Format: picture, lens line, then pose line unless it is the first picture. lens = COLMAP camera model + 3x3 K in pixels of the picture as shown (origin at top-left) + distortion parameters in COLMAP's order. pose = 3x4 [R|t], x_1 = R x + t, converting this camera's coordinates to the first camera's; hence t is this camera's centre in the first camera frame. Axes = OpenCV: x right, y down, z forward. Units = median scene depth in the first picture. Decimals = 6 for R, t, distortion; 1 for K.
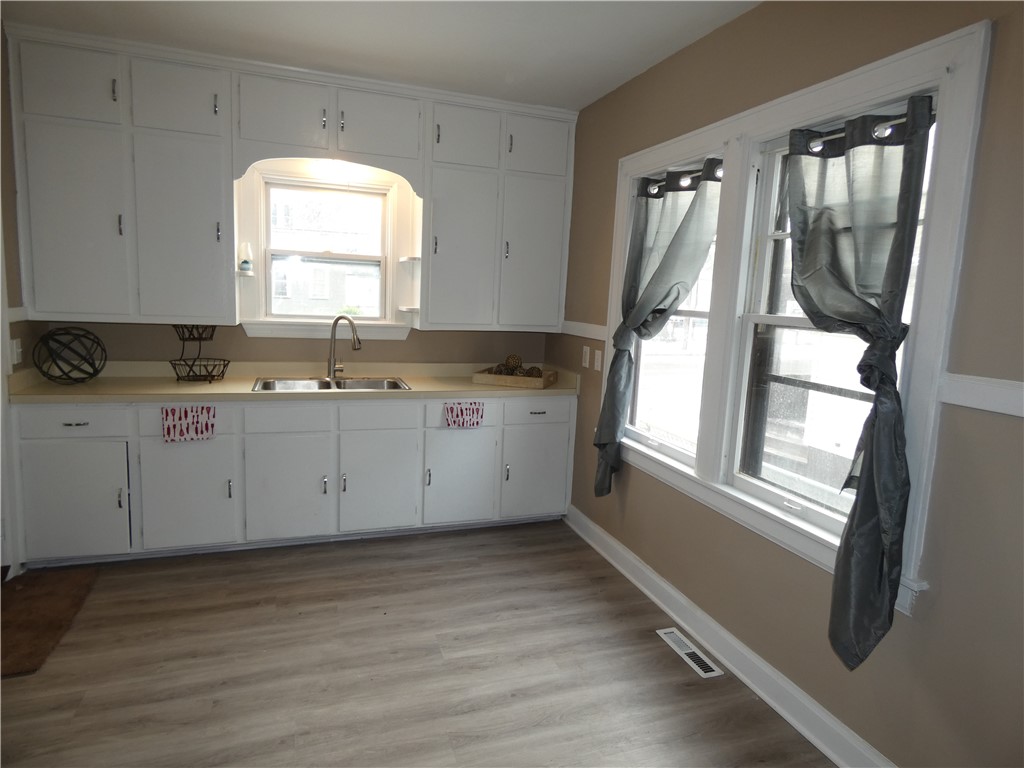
lens RADIAL K [[595.7, 0, 504.7], [0, 595.7, 383.7], [0, 0, 1]] dist [-0.001375, 0.020988]
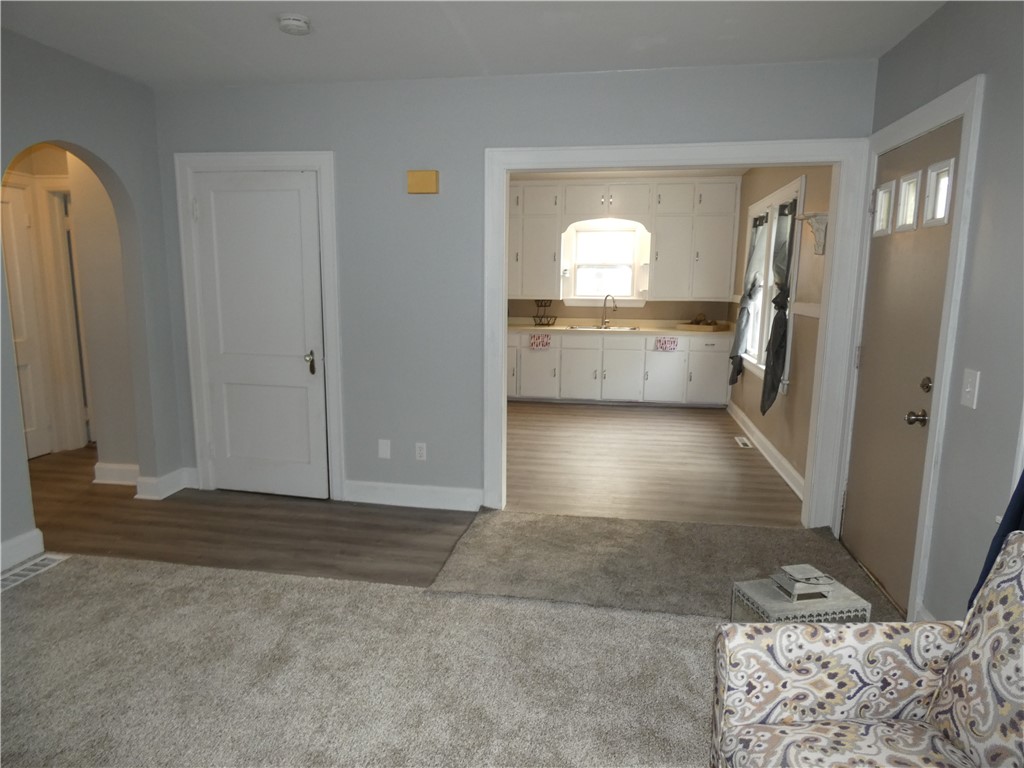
lens RADIAL K [[636.4, 0, 512.0], [0, 636.4, 384.0], [0, 0, 1]] dist [0.000095, -0.000707]
pose [[0.874343, 0.039521, -0.483697, 0.521869], [-0.038502, 0.999186, 0.012042, 0.184847], [0.483779, 0.008094, 0.875153, -1.096701]]
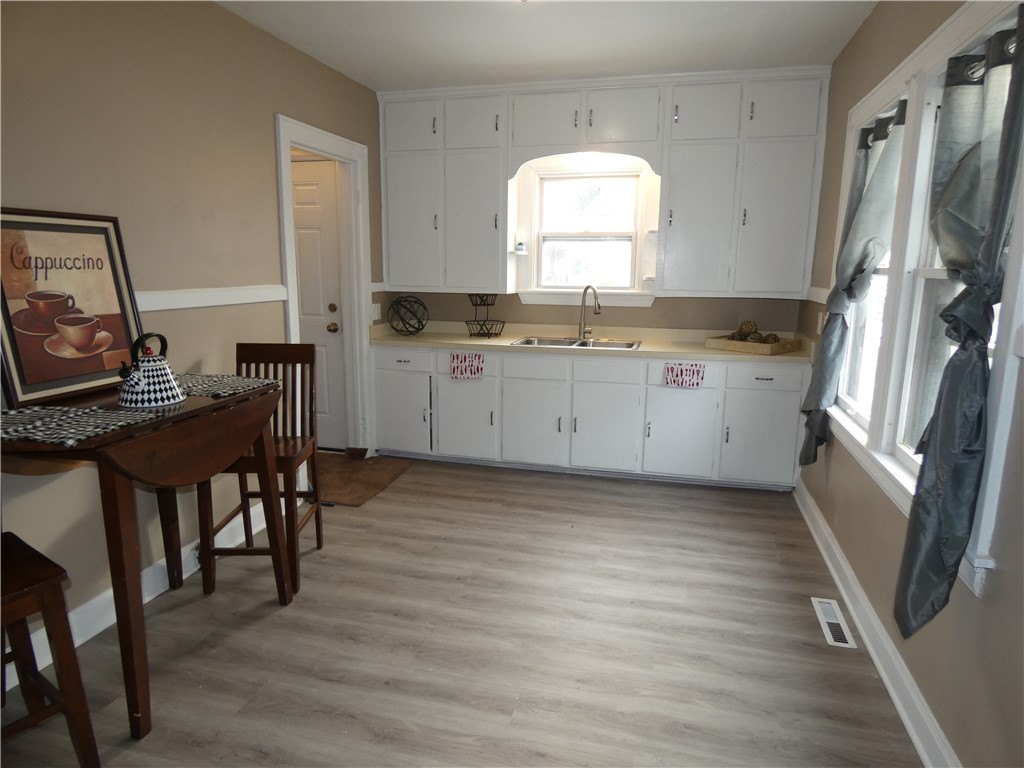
lens RADIAL K [[609.8, 0, 522.8], [0, 609.8, 380.0], [0, 0, 1]] dist [-0.000559, -0.001057]
pose [[0.829120, 0.064022, -0.555393, 0.317029], [-0.049761, 0.997930, 0.040749, 0.031992], [0.556852, -0.006149, 0.830589, -0.076804]]
